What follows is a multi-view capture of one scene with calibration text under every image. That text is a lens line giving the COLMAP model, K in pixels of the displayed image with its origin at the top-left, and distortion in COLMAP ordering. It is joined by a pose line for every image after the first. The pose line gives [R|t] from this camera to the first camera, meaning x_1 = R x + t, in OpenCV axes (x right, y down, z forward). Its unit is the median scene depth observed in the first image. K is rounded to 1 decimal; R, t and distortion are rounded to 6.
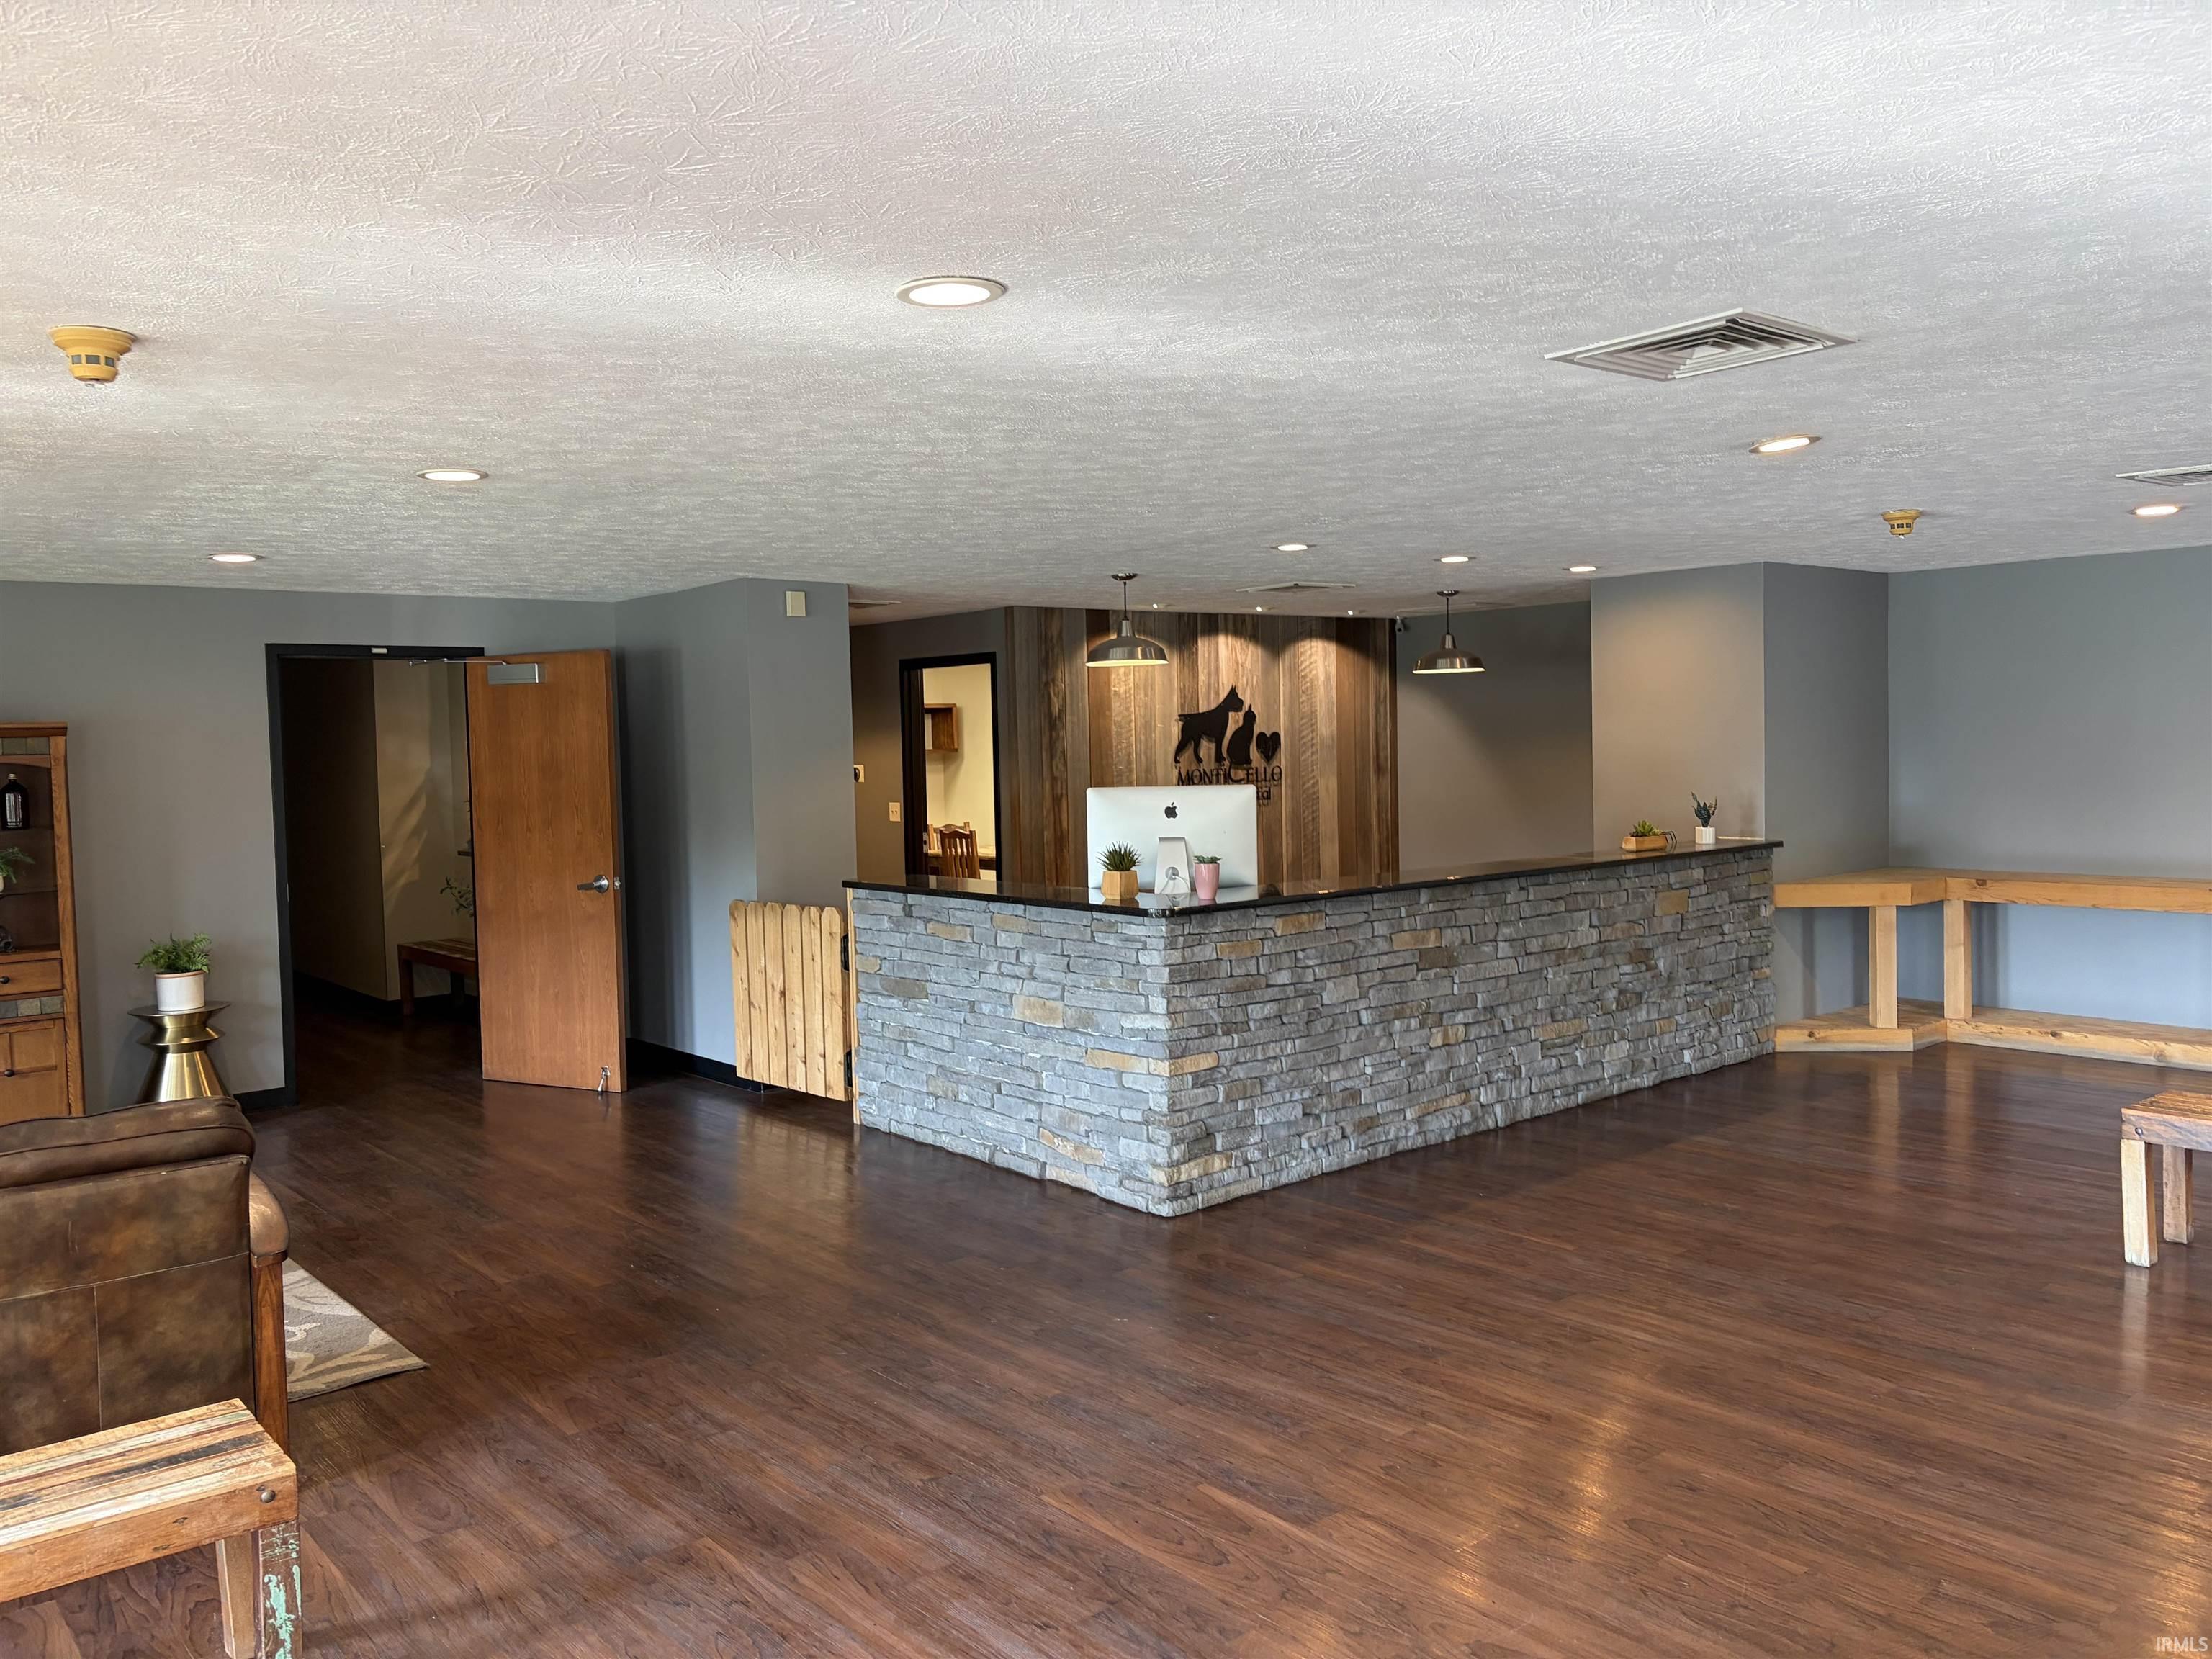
lens RADIAL K [[1665.0, 0, 1106.9], [0, 1665.0, 826.1], [0, 0, 1]] dist [0.013881, -0.020426]
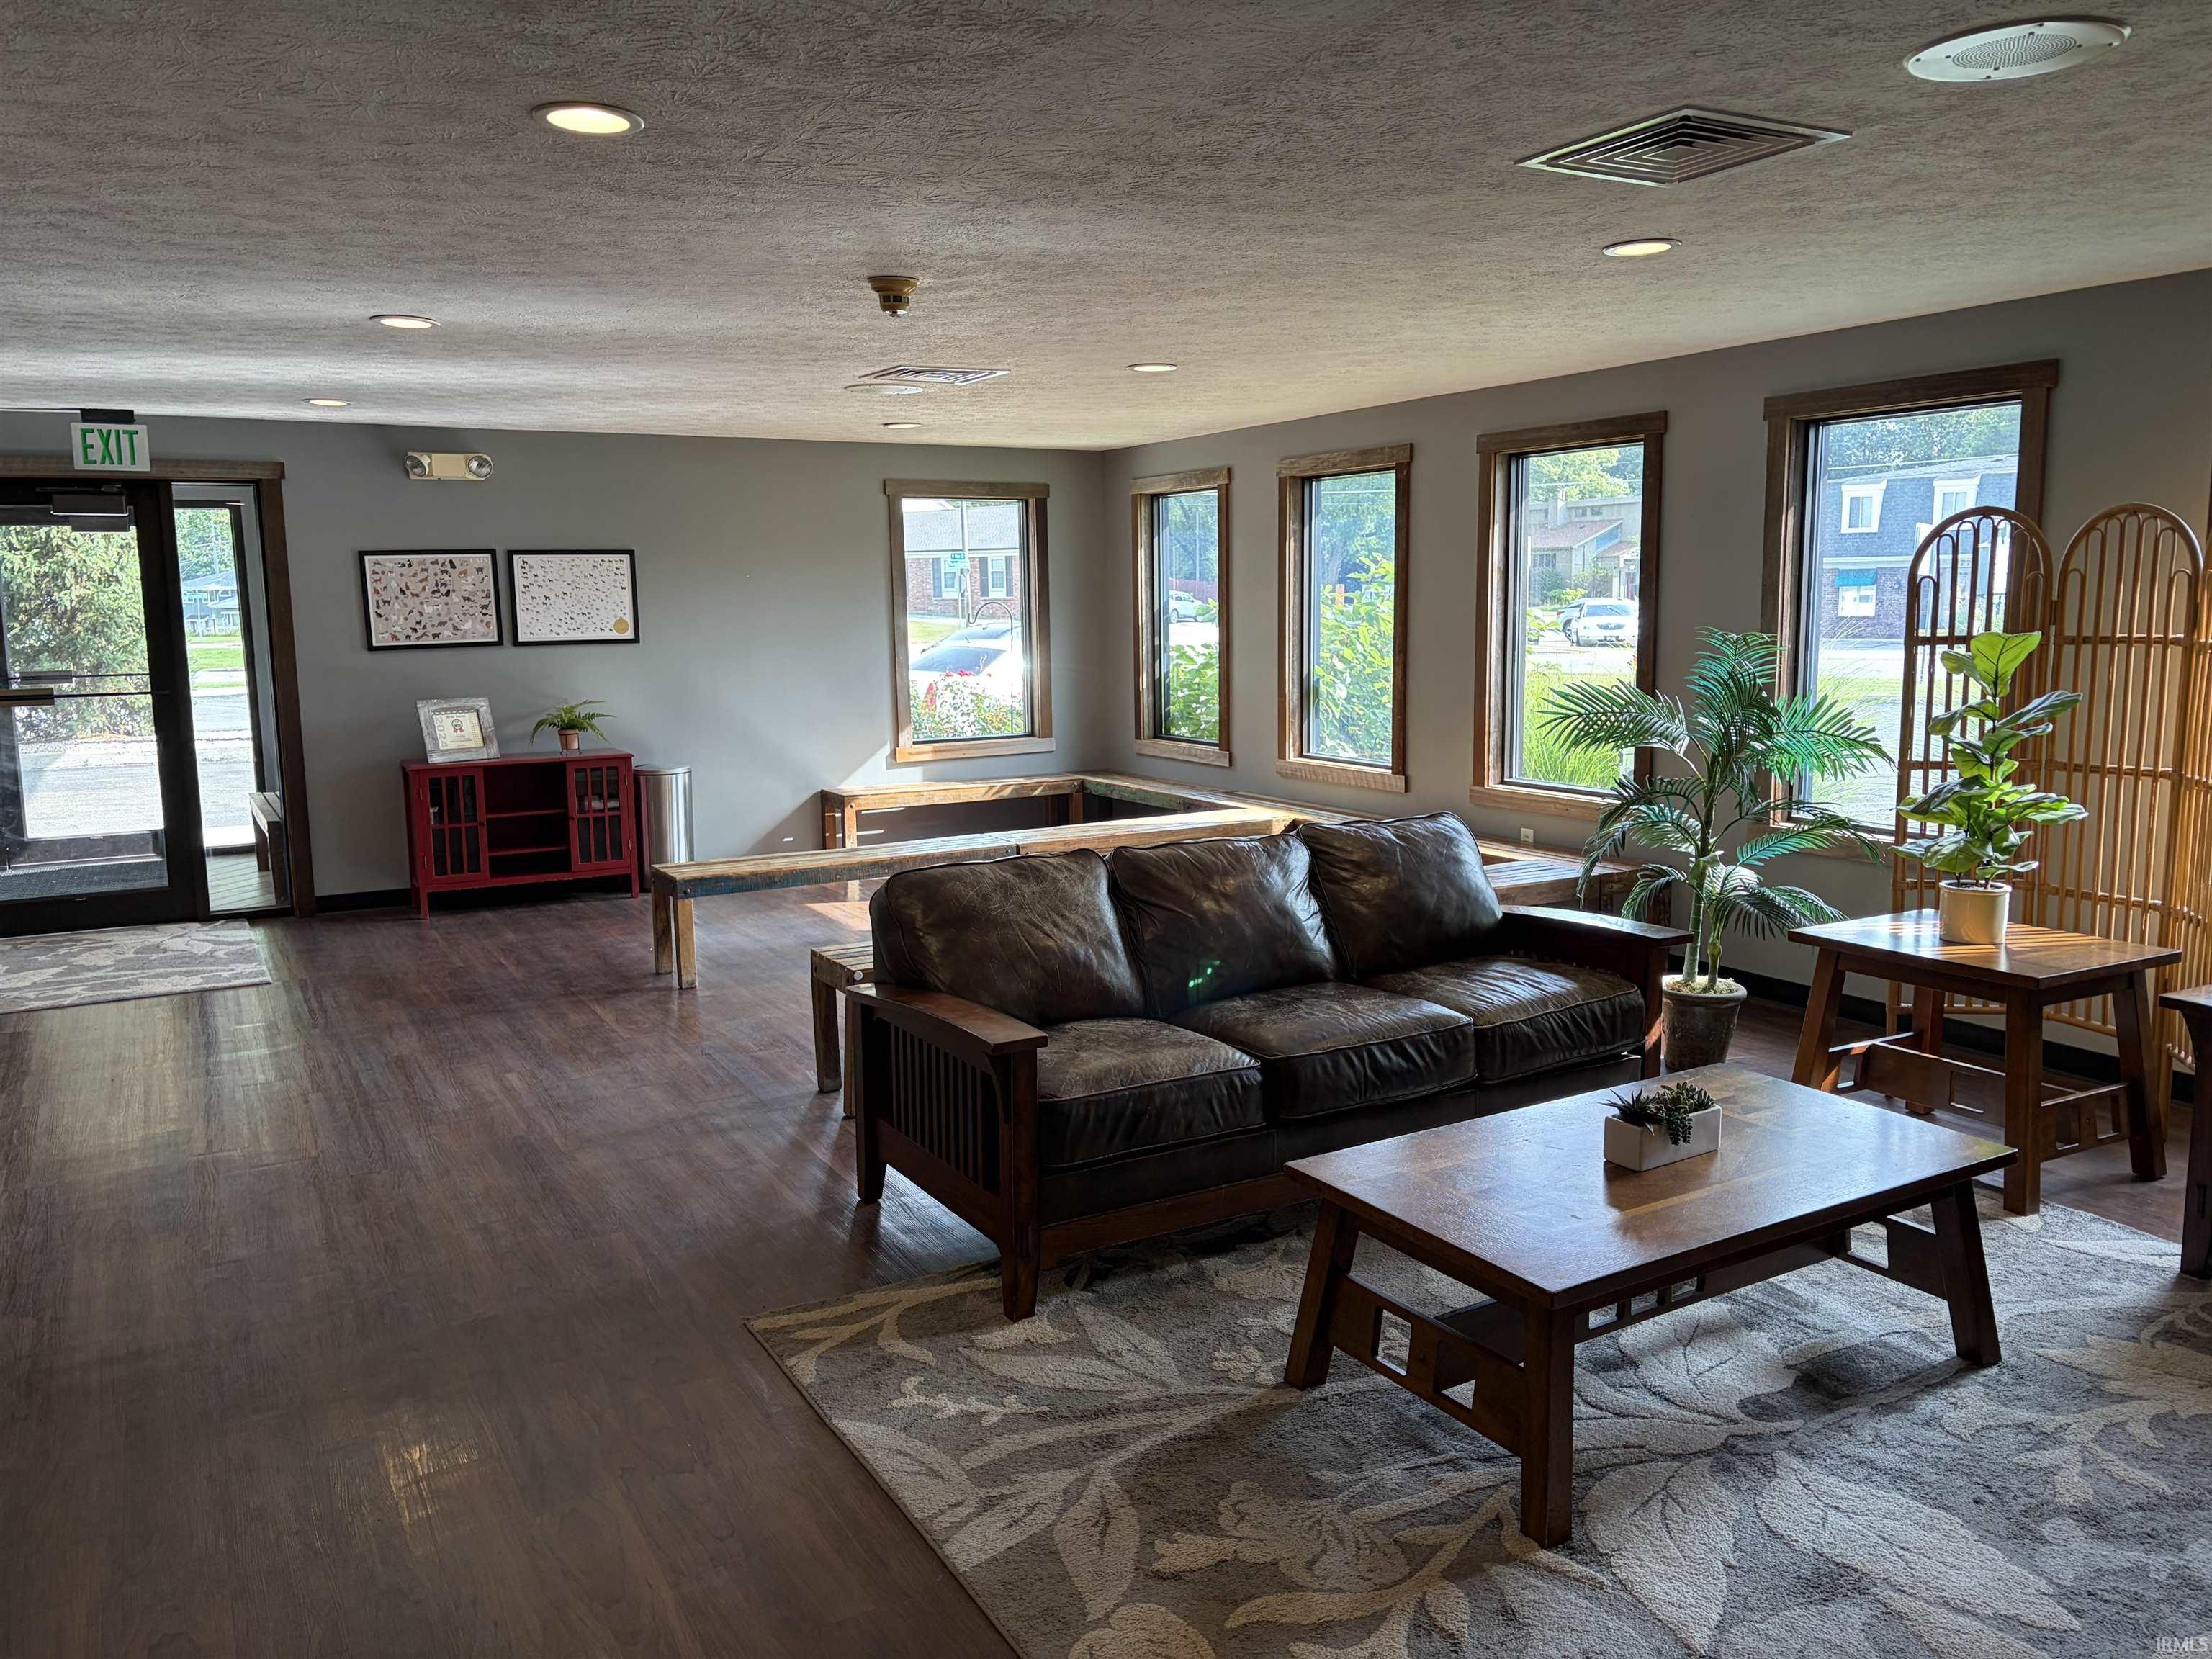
lens RADIAL K [[1665.0, 0, 1110.9], [0, 1665.0, 823.7], [0, 0, 1]] dist [0.013881, -0.020426]
pose [[-0.981403, -0.000467, 0.191956, -0.414832], [0.034360, 0.983419, 0.178065, -0.032965], [-0.188856, 0.181349, -0.965114, 0.957789]]
